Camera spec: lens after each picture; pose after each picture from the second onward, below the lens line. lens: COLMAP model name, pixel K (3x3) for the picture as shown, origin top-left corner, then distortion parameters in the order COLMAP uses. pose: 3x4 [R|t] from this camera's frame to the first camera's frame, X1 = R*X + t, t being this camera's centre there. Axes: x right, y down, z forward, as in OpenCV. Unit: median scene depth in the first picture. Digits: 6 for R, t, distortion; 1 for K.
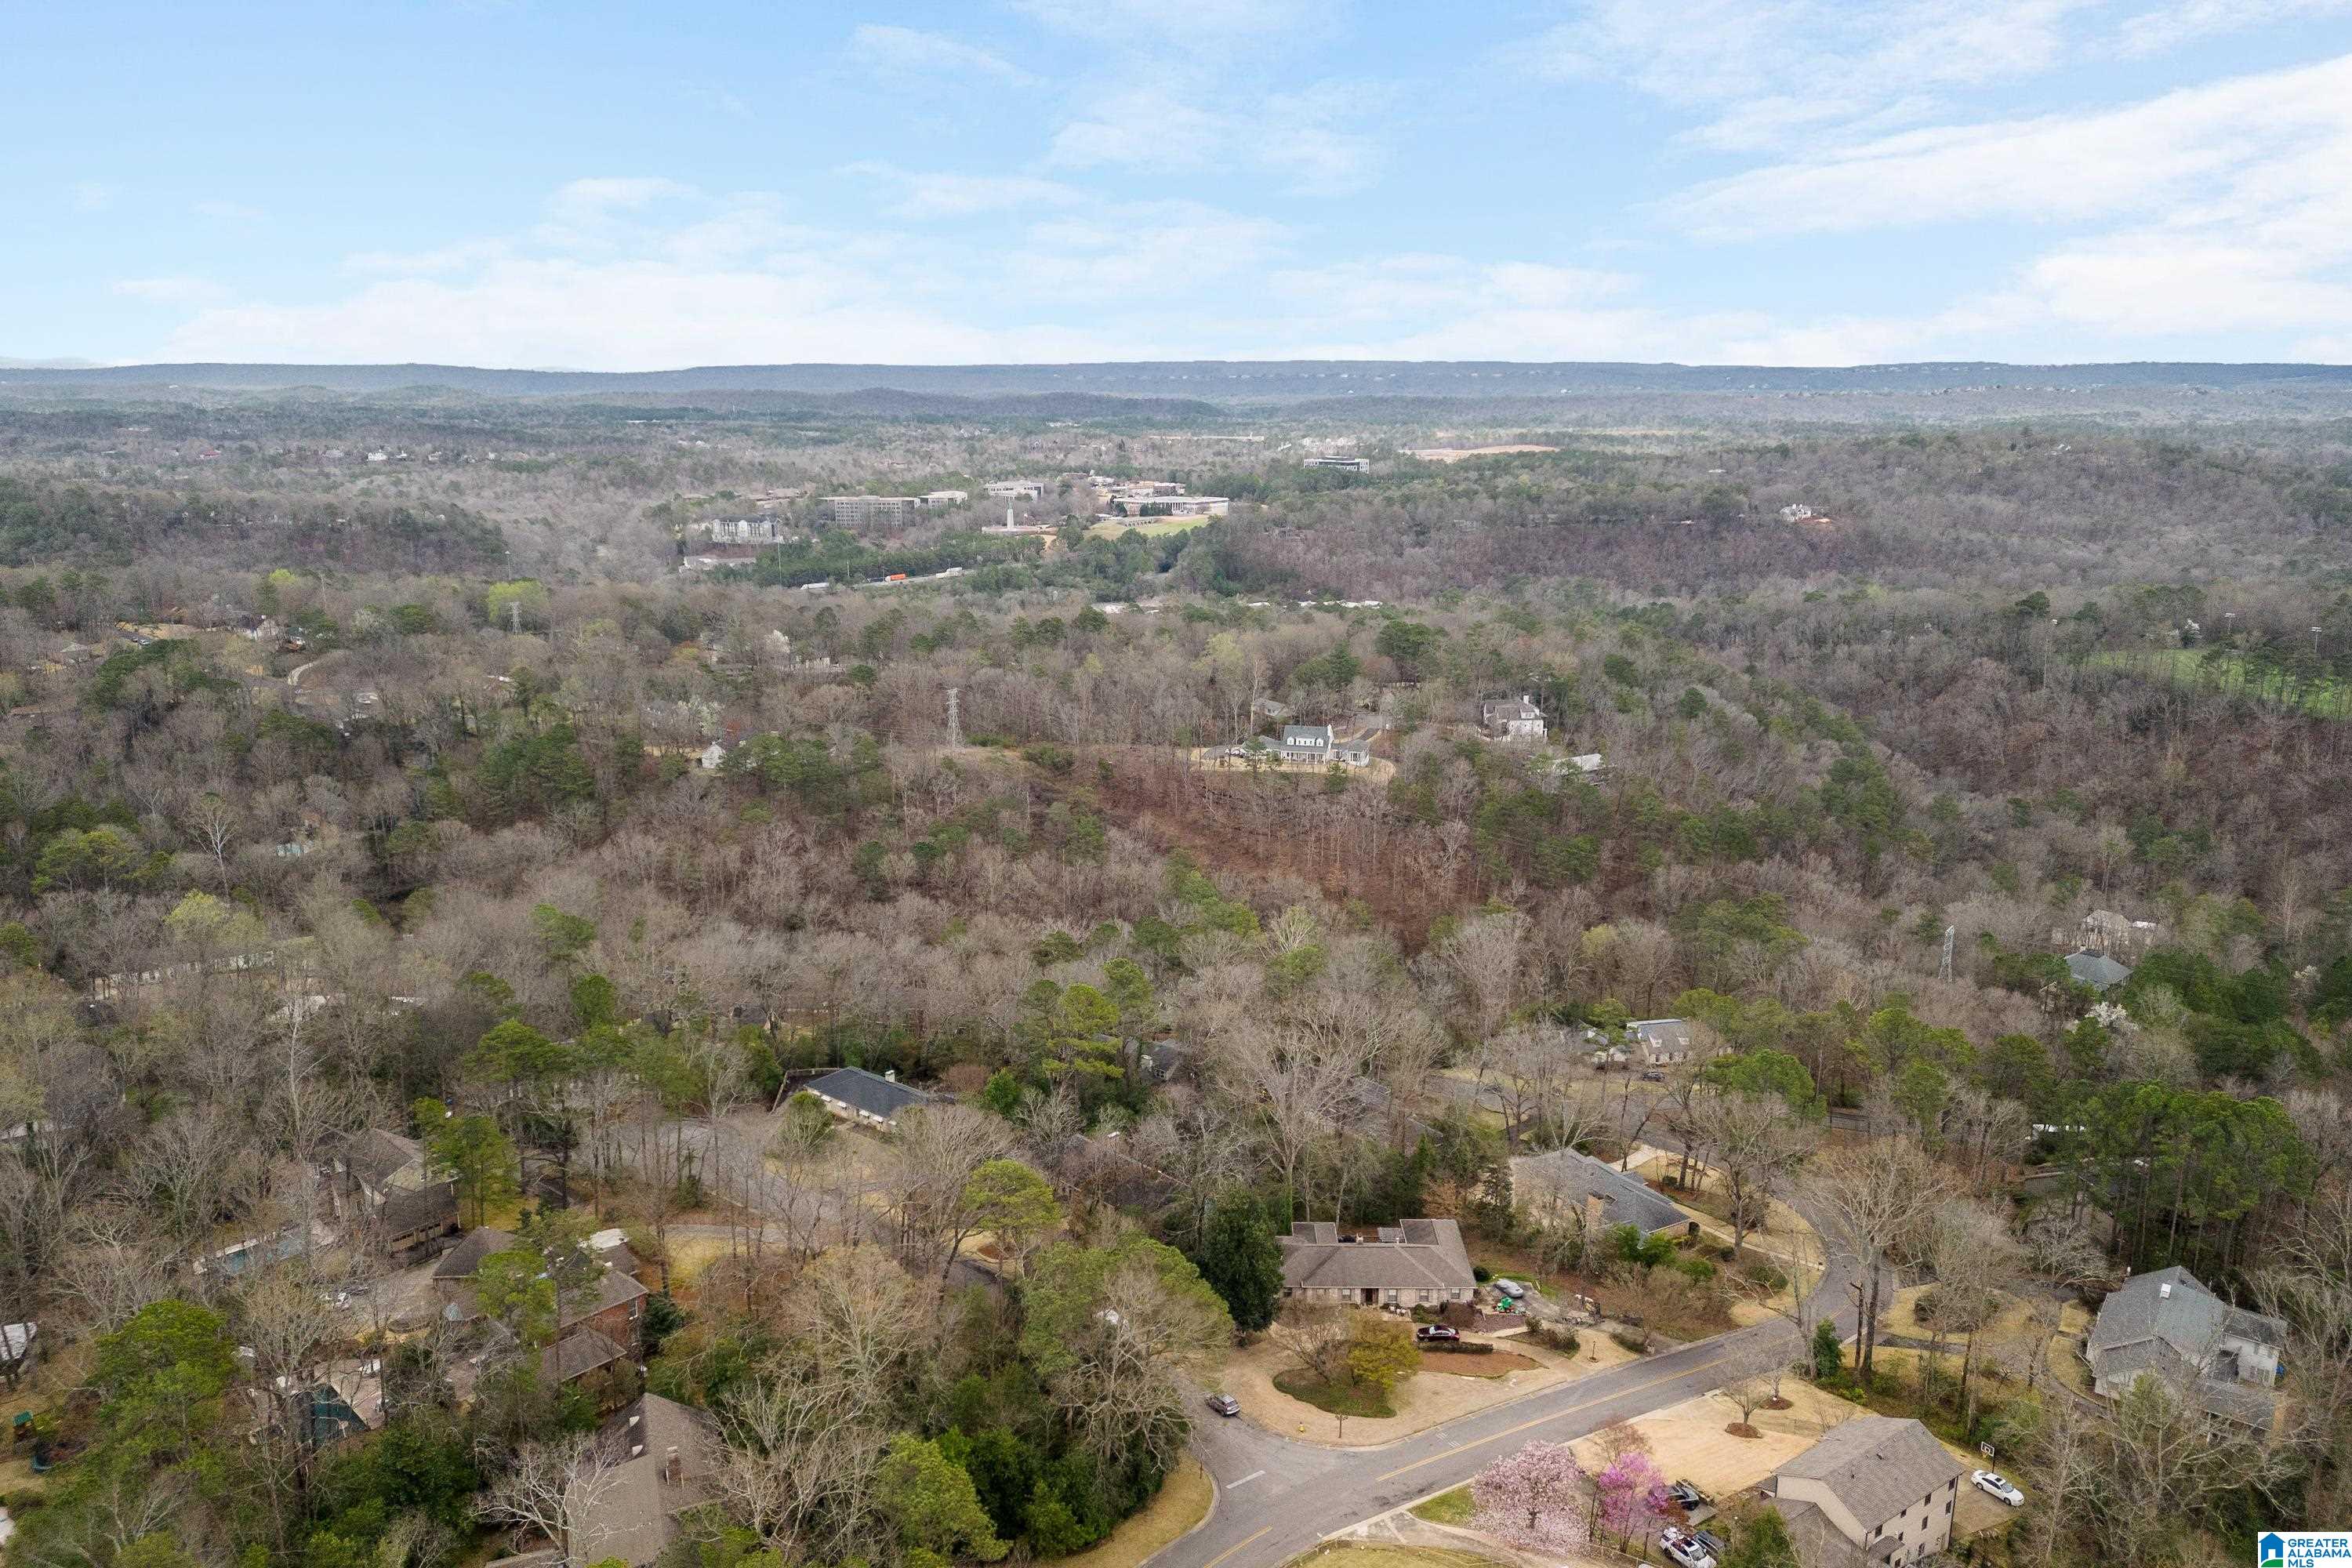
lens RADIAL K [[1652.7, 0, 1180.9], [0, 1652.7, 801.1], [0, 0, 1]] dist [-0.006222, -0.003803]
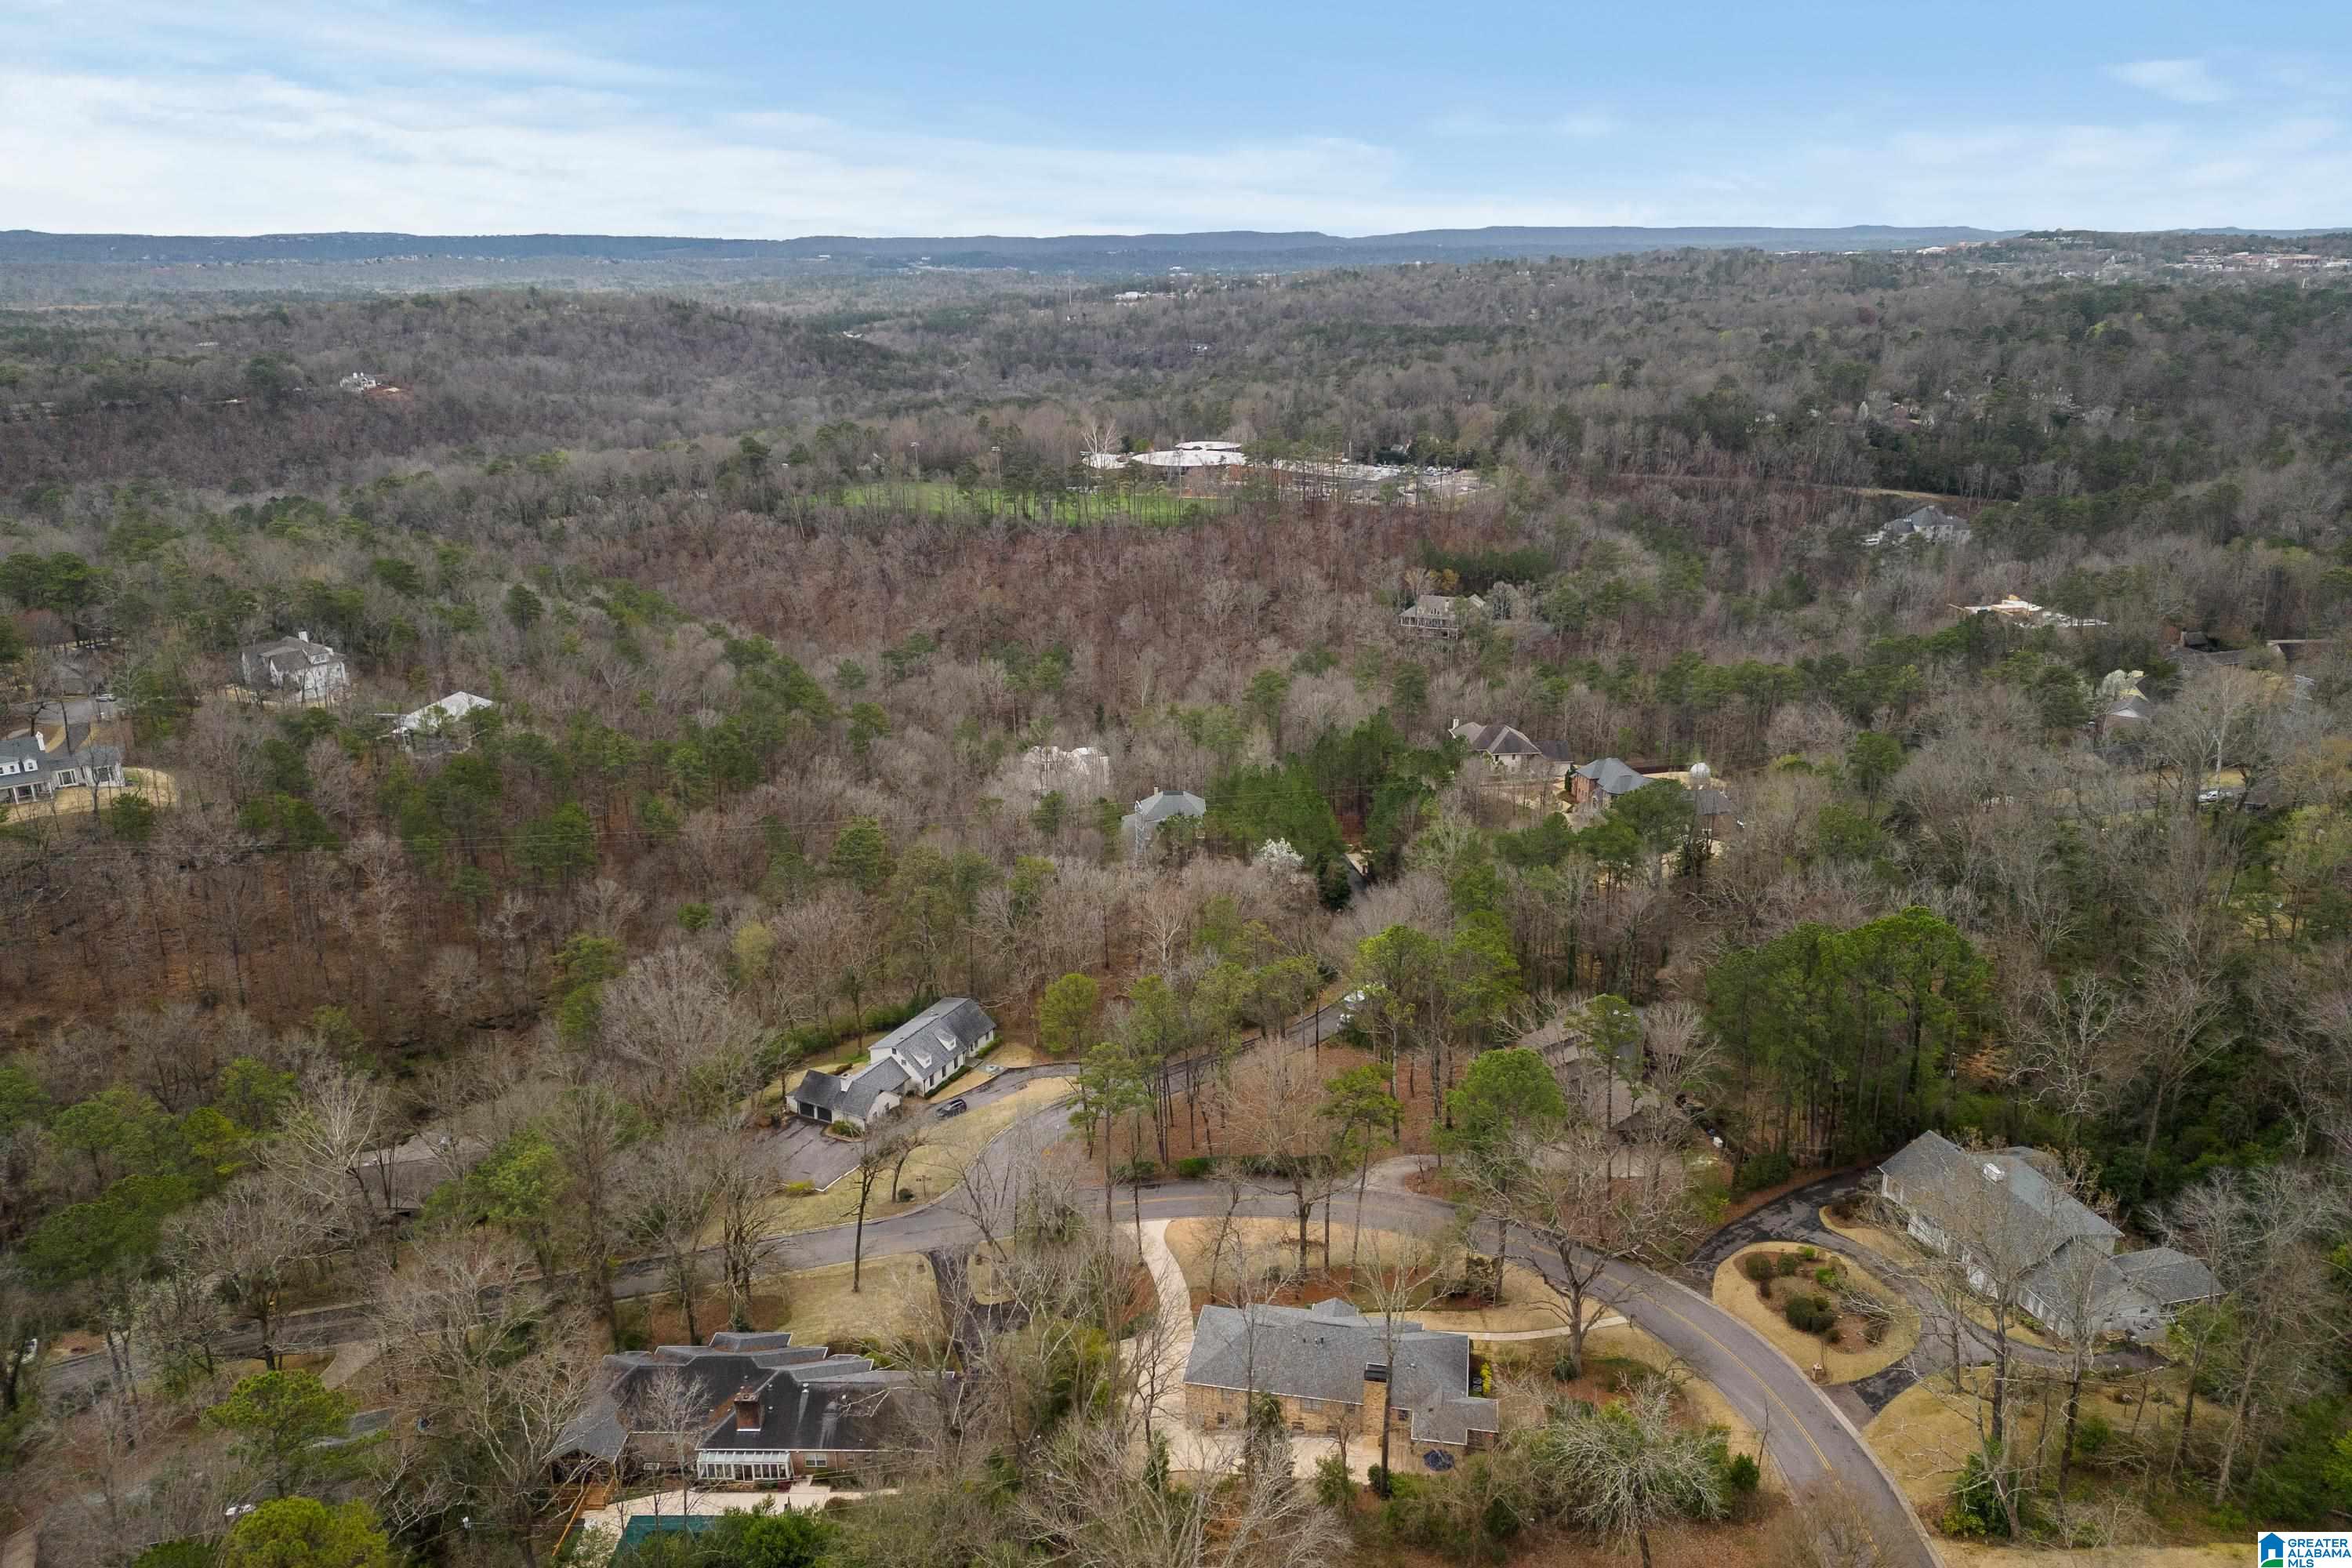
lens RADIAL K [[1652.7, 0, 1175.4], [0, 1652.7, 785.1], [0, 0, 1]] dist [-0.006222, -0.003803]
pose [[0.636098, -0.232396, 0.735780, -0.037600], [0.189039, 0.971442, 0.143401, -0.014546], [-0.748093, 0.047874, 0.661864, 0.127639]]
